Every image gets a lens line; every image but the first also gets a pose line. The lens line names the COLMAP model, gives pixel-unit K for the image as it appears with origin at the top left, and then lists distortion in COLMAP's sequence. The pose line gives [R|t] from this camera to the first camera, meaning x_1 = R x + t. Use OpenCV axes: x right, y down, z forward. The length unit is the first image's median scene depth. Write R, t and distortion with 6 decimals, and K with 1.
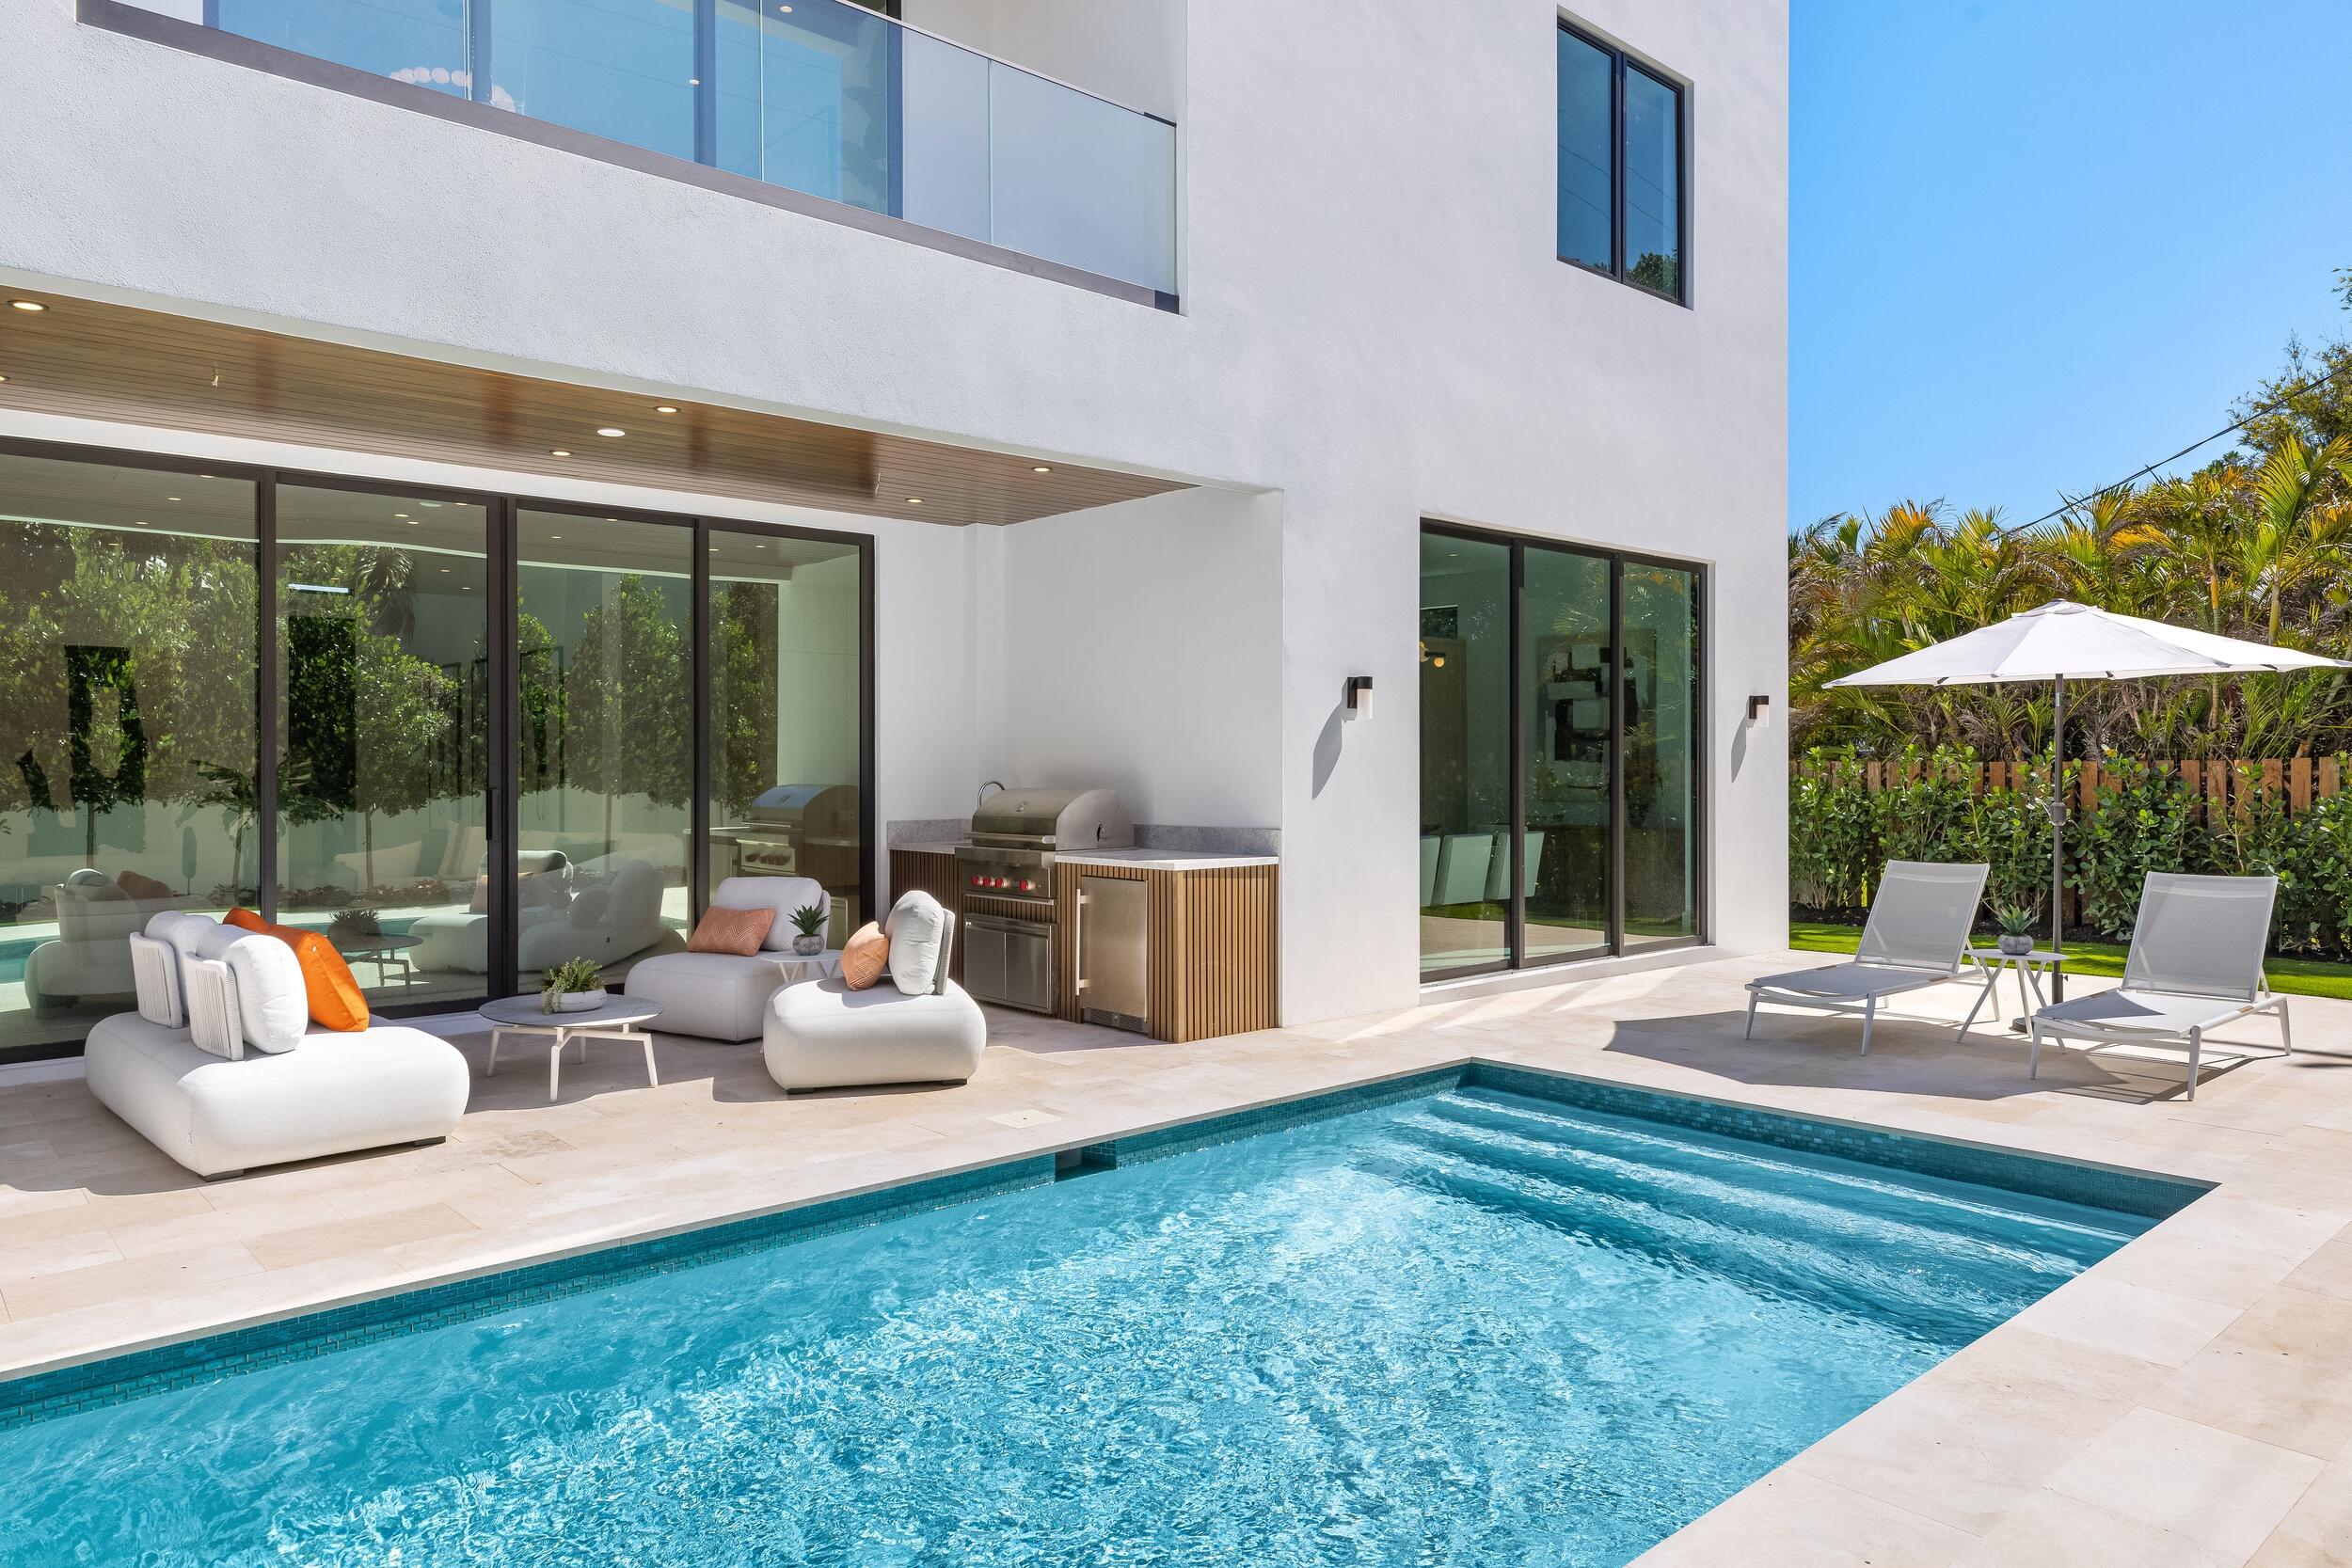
lens RADIAL K [[1521.5, 0, 1175.8], [0, 1521.5, 782.9], [0, 0, 1]] dist [-0.001990, -0.000183]
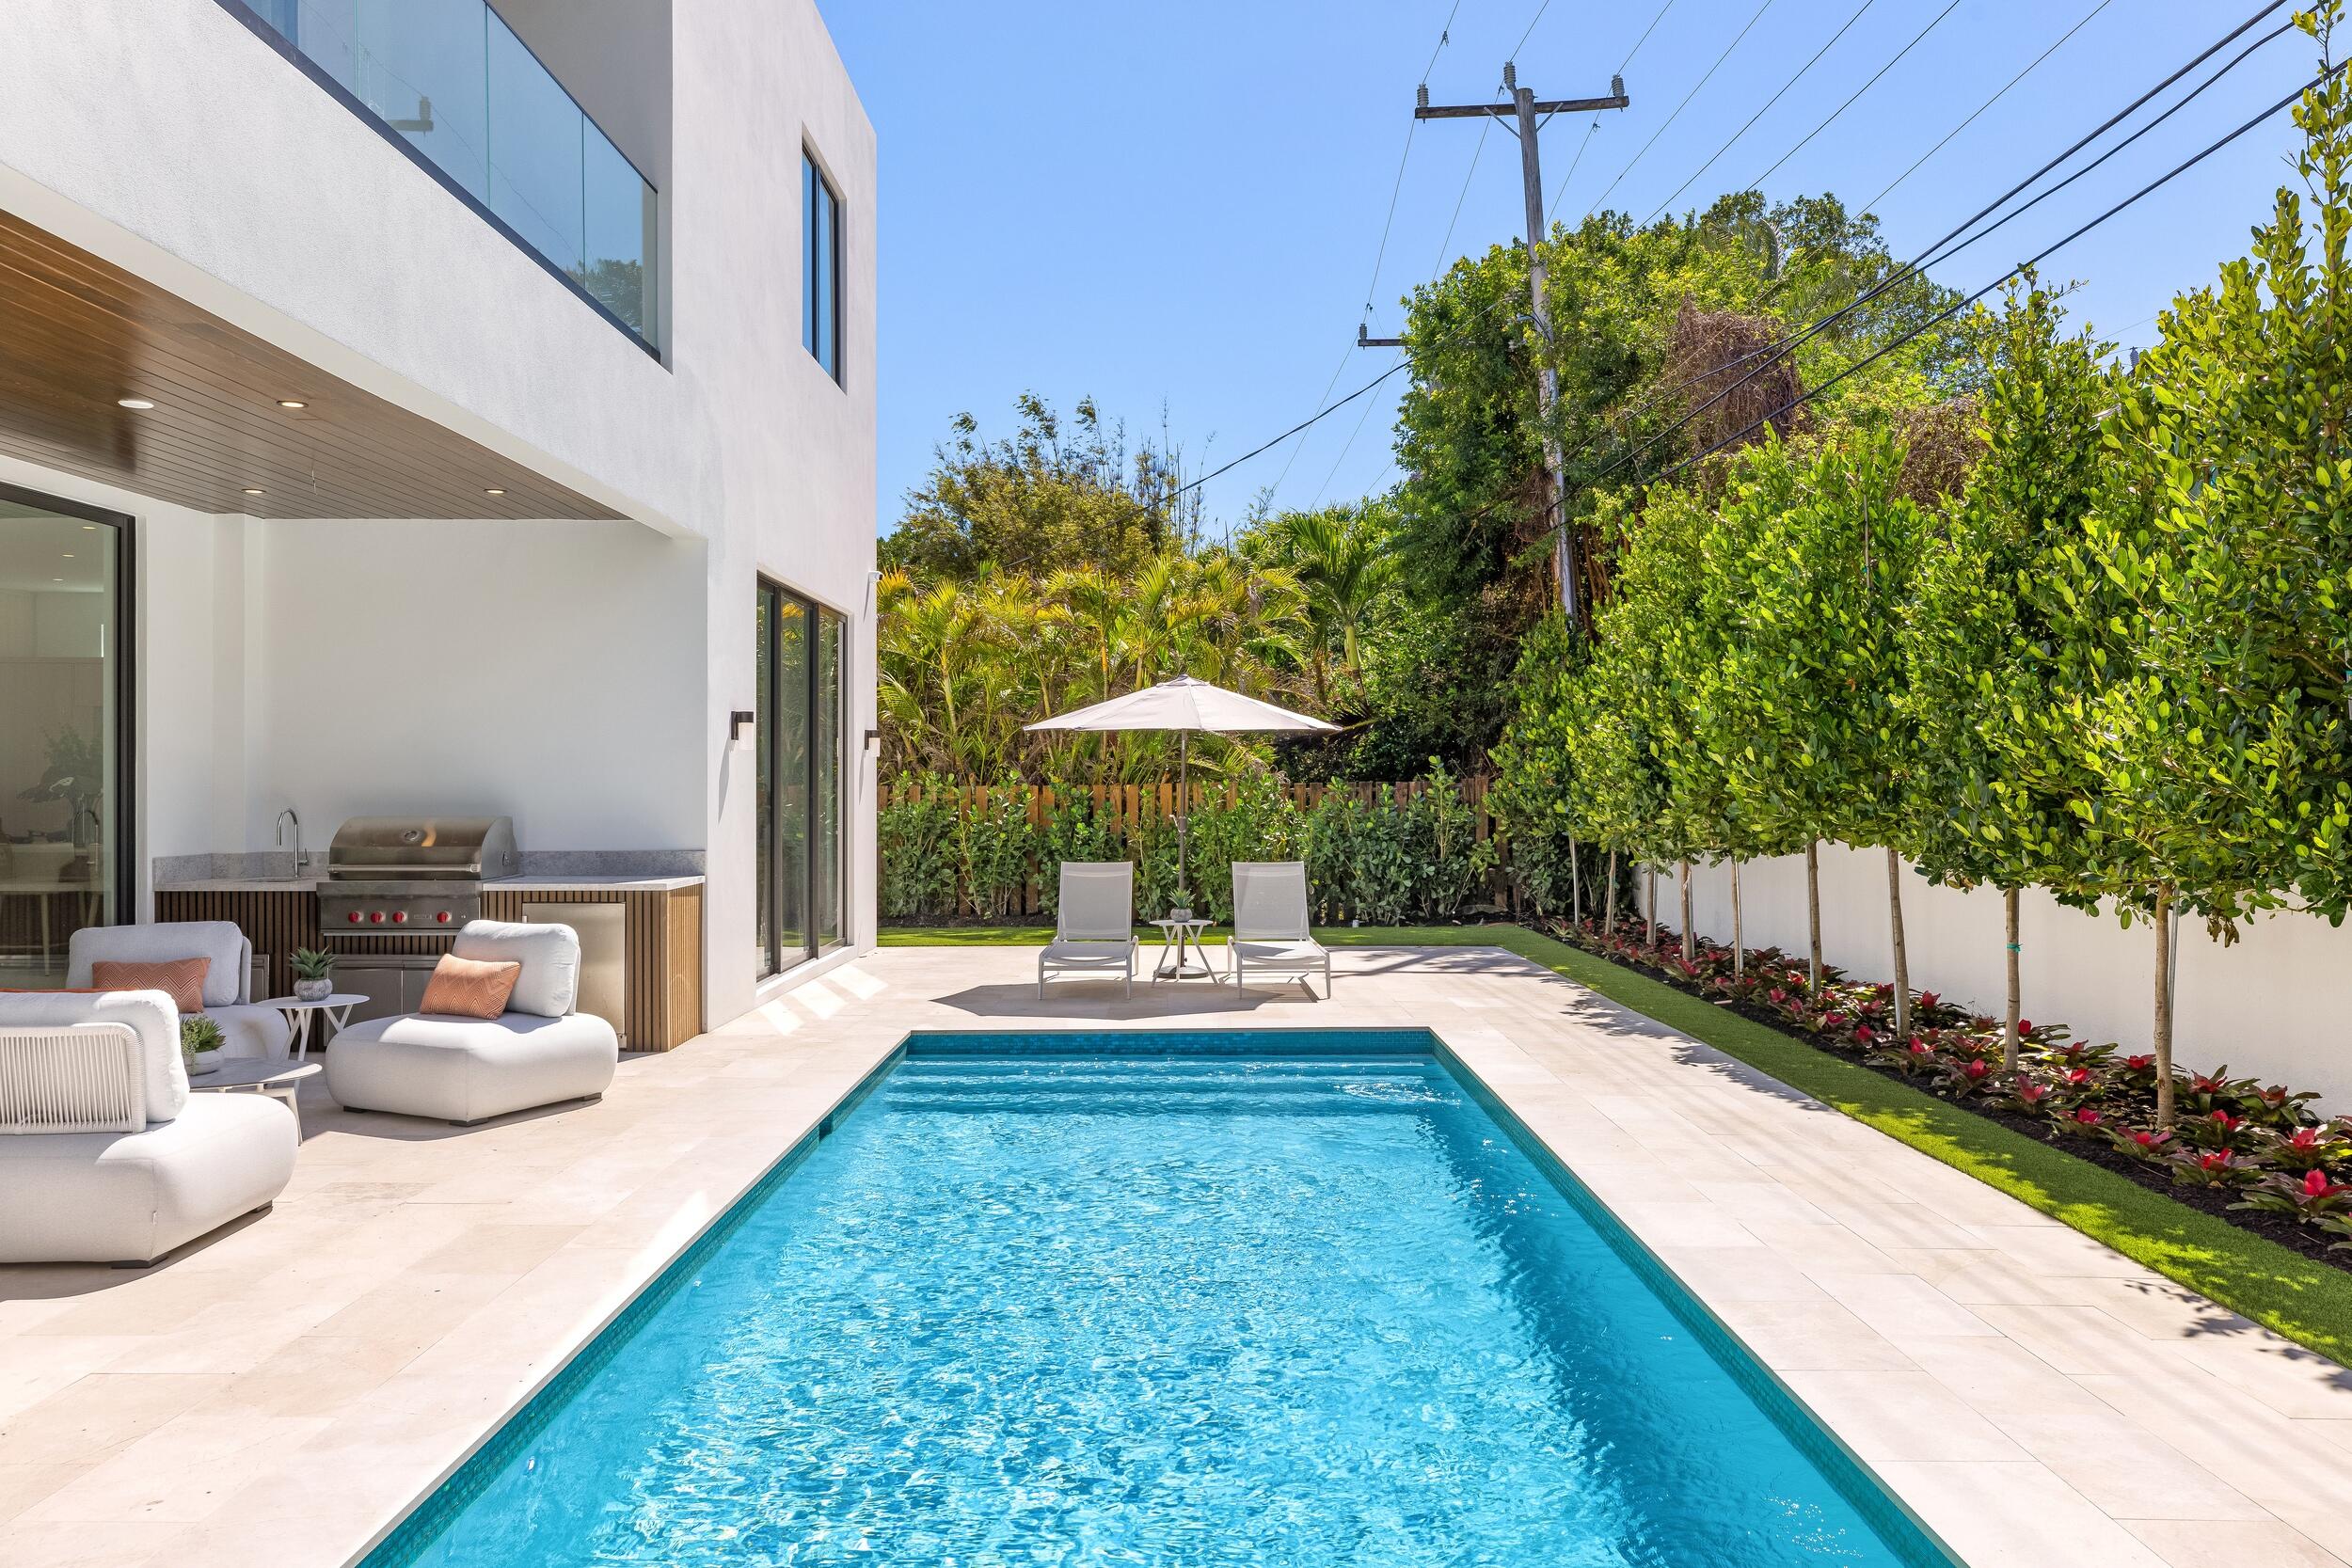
lens RADIAL K [[1772.2, 0, 1174.8], [0, 1772.2, 781.9], [0, 0, 1]] dist [-0.003588, -0.000830]
pose [[0.643479, 0.002791, 0.765458, -0.616971], [0.005084, 0.999956, -0.007919, -0.006038], [-0.765447, 0.008987, 0.643437, -0.066152]]
